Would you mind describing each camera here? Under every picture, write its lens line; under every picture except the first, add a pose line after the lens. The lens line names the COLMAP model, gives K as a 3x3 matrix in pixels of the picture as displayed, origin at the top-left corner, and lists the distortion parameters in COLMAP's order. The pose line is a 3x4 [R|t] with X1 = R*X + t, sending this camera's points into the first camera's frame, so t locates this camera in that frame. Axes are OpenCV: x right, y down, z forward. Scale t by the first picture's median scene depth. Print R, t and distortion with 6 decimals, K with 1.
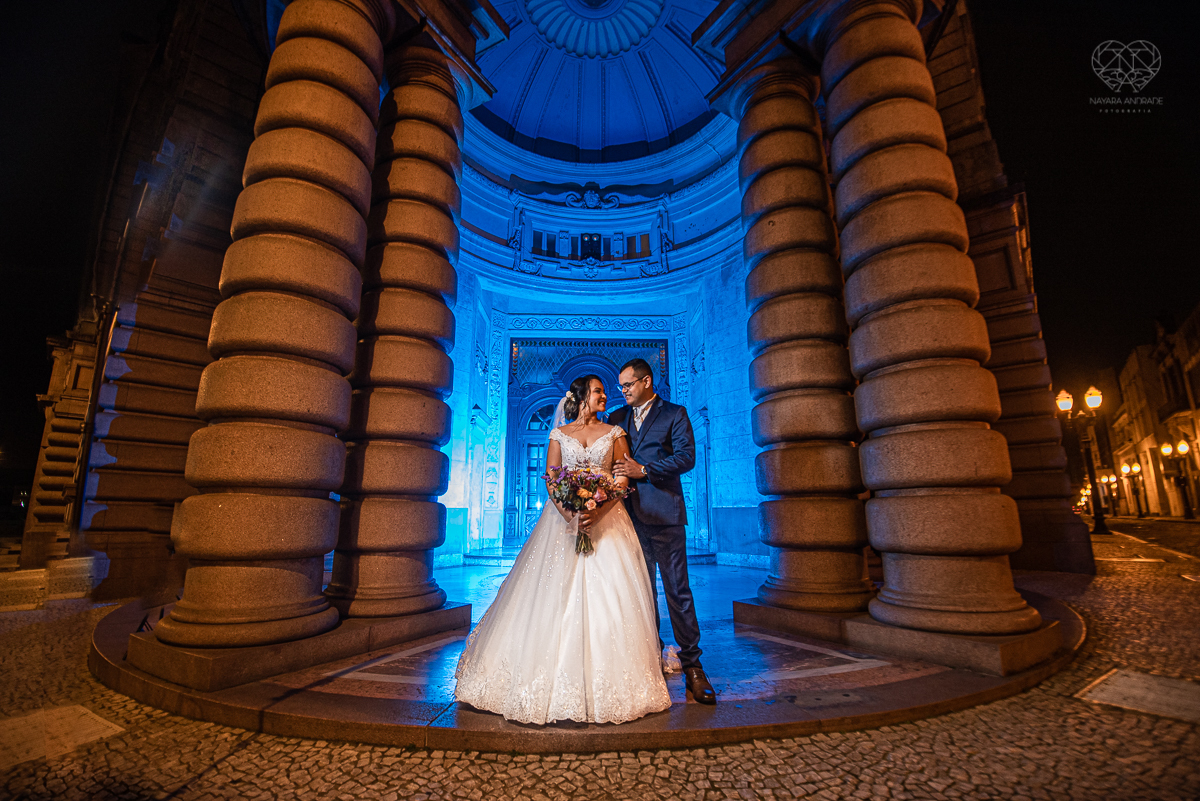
lens RADIAL K [[512.3, 0, 600.0], [0, 512.3, 400.5], [0, 0, 1]] dist [-0.038739, -0.000084]
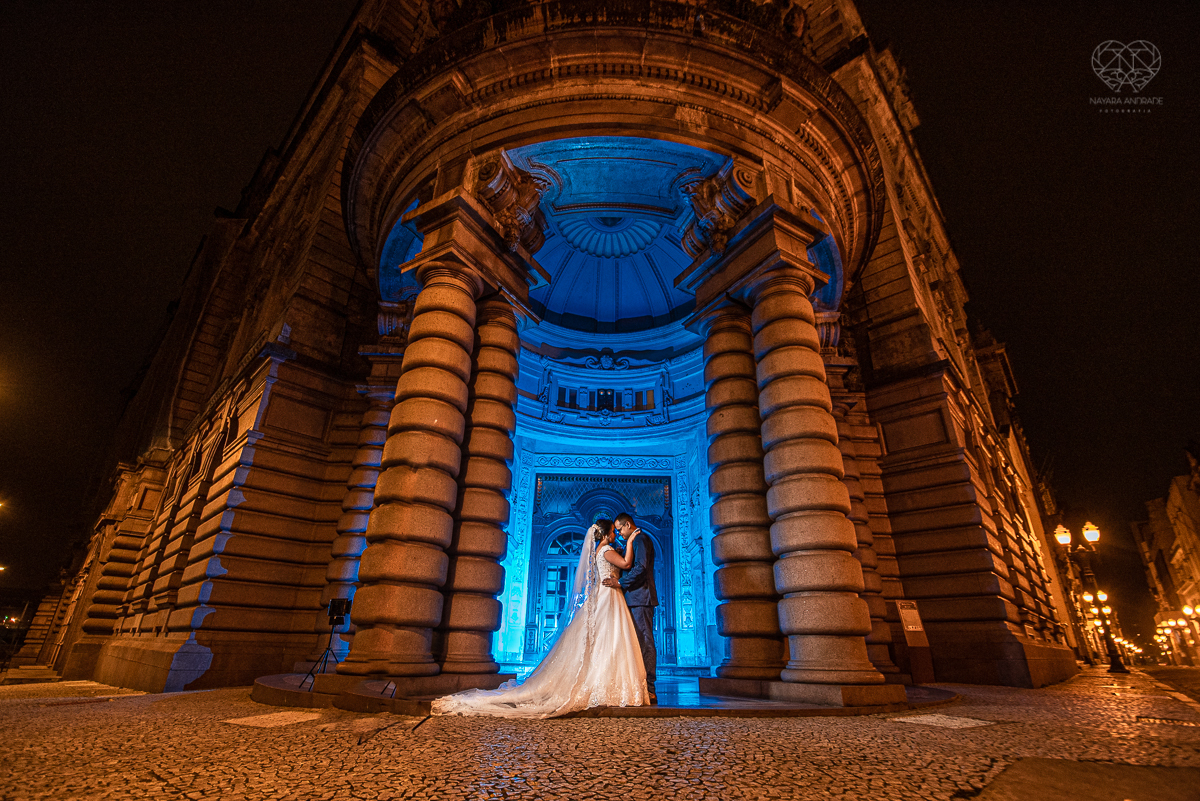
lens RADIAL K [[523.6, 0, 599.2], [0, 523.6, 427.0], [0, 0, 1]] dist [-0.003011, -0.007766]
pose [[0.999399, 0.009793, -0.033249, 0.010780], [-0.015816, 0.982414, -0.186046, -0.007614], [0.030843, 0.186460, 0.981978, -0.250797]]
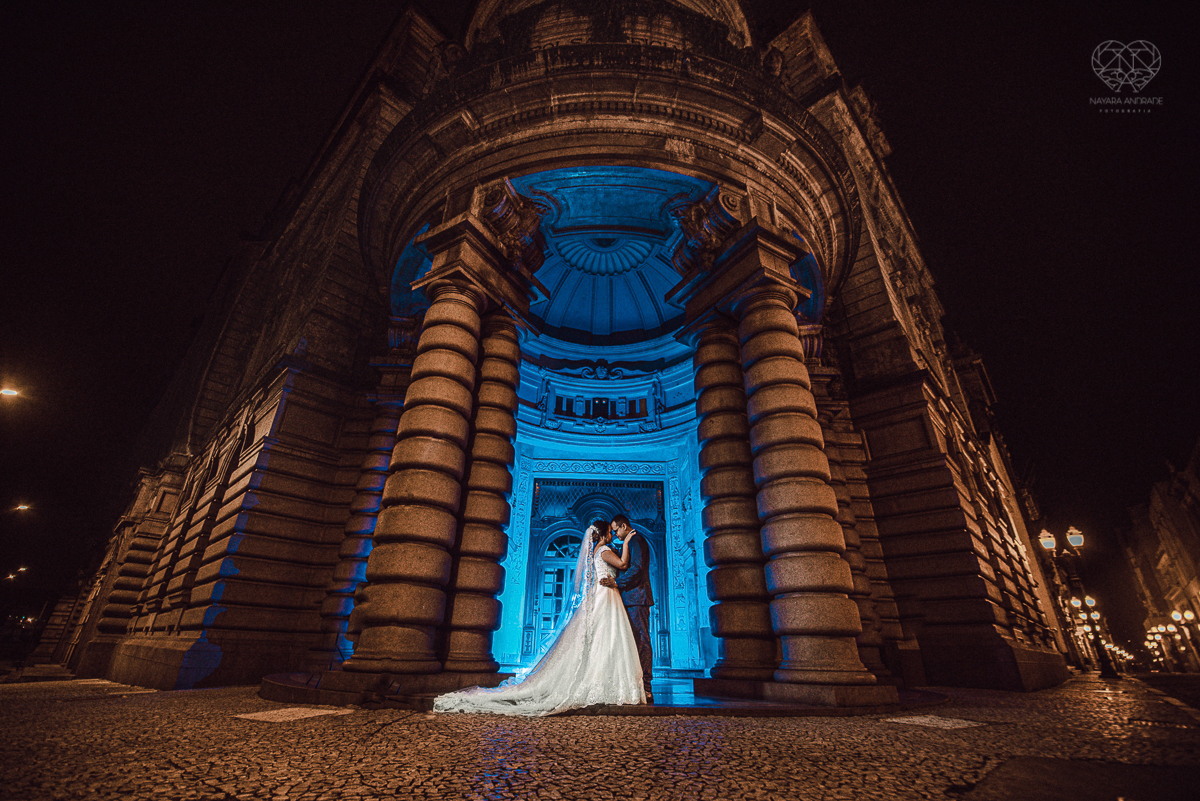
lens RADIAL K [[499.7, 0, 586.2], [0, 499.7, 403.2], [0, 0, 1]] dist [-0.004868, -0.006156]
pose [[0.998799, 0.007100, -0.048488, 0.008180], [-0.018886, 0.968788, -0.247170, -0.003948], [0.045220, 0.247789, 0.967758, -0.256228]]
